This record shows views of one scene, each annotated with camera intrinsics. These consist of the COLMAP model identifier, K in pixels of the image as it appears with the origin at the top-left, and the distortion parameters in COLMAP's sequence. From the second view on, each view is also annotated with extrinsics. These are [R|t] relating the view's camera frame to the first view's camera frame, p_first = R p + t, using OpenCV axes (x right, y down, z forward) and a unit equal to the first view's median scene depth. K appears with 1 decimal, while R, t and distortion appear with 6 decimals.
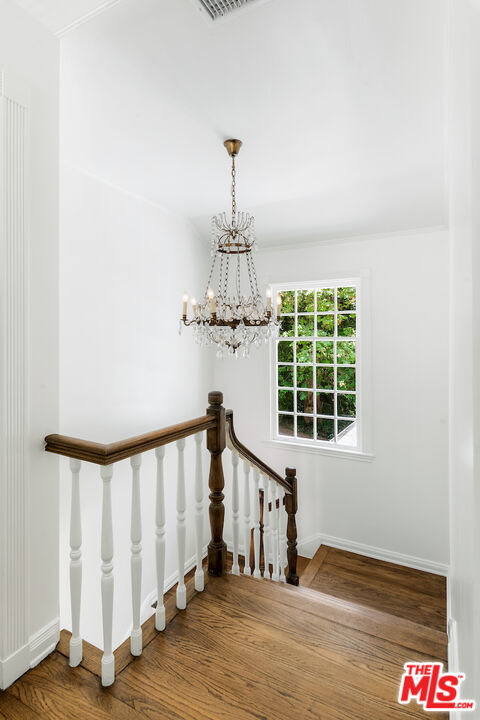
lens RADIAL K [[369.0, 0, 241.5], [0, 369.0, 342.4], [0, 0, 1]] dist [0.001726, -0.000858]
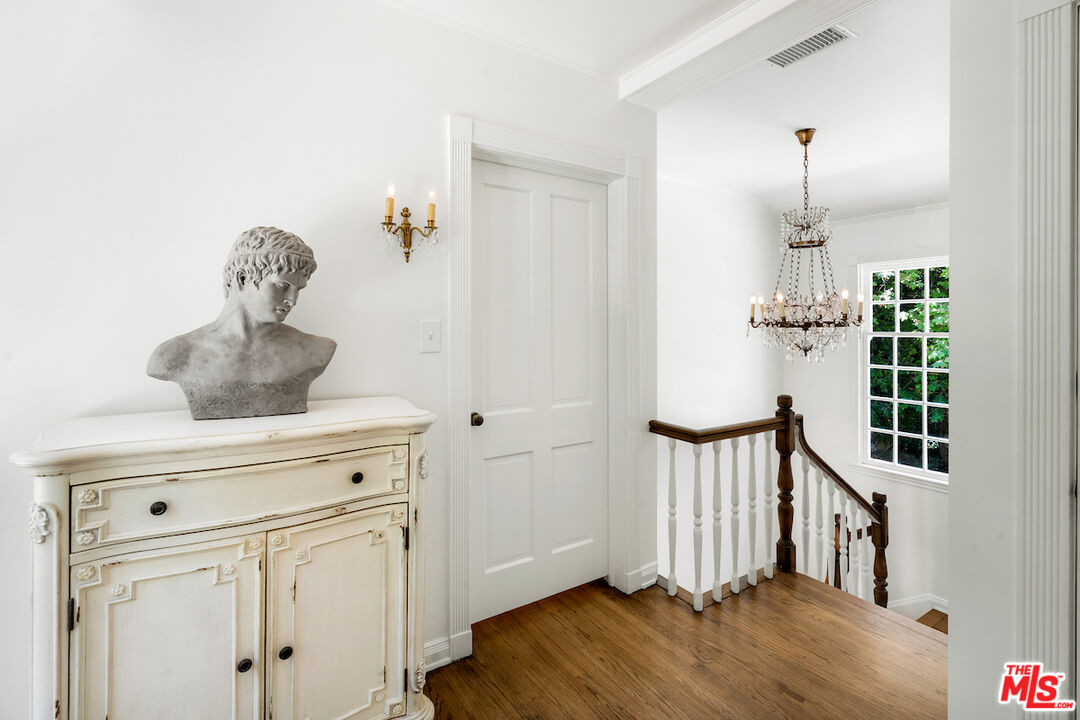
lens RADIAL K [[553.5, 0, 603.3], [0, 553.5, 331.3], [0, 0, 1]] dist [0.001726, -0.000858]
pose [[0.924929, 0.003399, -0.380126, 0.044088], [0.000025, 0.999959, 0.009001, -0.053786], [0.380141, -0.008335, 0.924891, -0.568551]]
